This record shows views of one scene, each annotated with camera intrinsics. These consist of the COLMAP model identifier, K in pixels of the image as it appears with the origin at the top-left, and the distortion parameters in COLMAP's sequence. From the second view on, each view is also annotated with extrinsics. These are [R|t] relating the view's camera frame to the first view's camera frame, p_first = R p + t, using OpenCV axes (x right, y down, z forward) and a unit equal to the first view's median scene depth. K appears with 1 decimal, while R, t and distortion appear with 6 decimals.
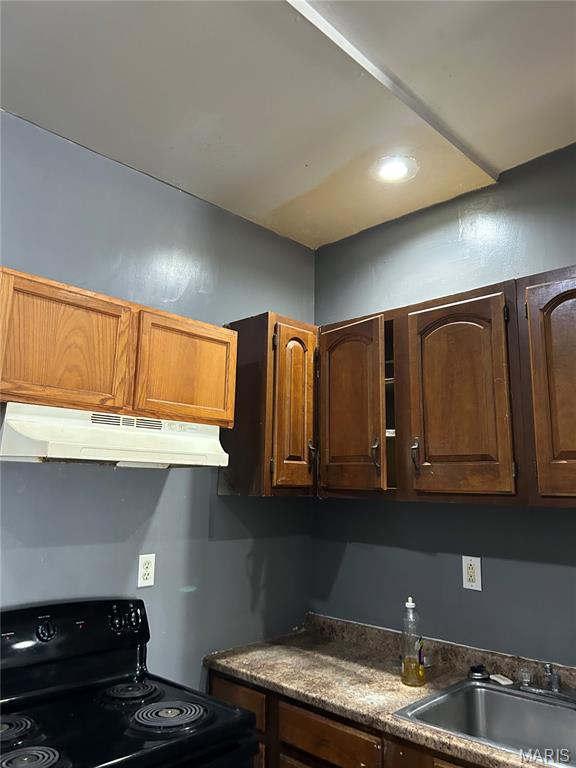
lens RADIAL K [[578.3, 0, 289.3], [0, 578.3, 381.8], [0, 0, 1]] dist [0.028047, 0.001834]
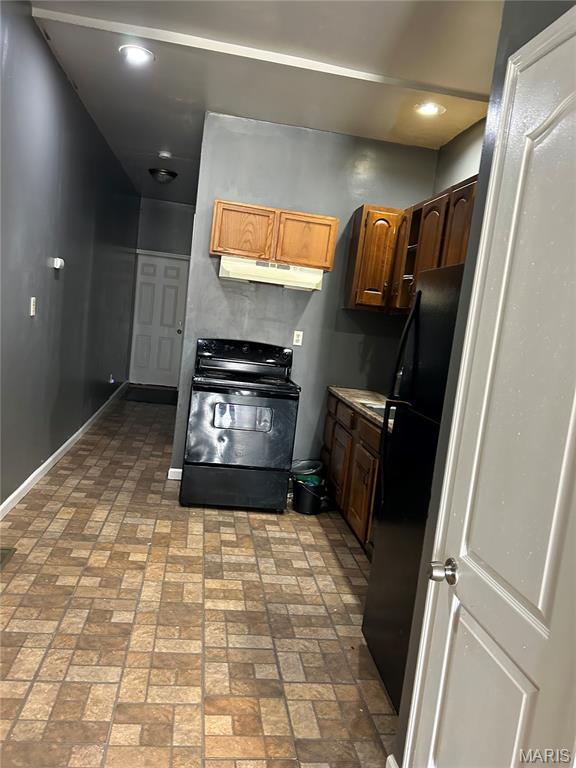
lens RADIAL K [[578.3, 0, 289.8], [0, 578.3, 387.4], [0, 0, 1]] dist [0.028047, 0.001834]
pose [[0.765207, 0.161512, -0.623196, 1.071745], [0.007863, 0.965602, 0.259907, -0.048843], [0.643737, -0.203783, 0.737615, -0.604691]]
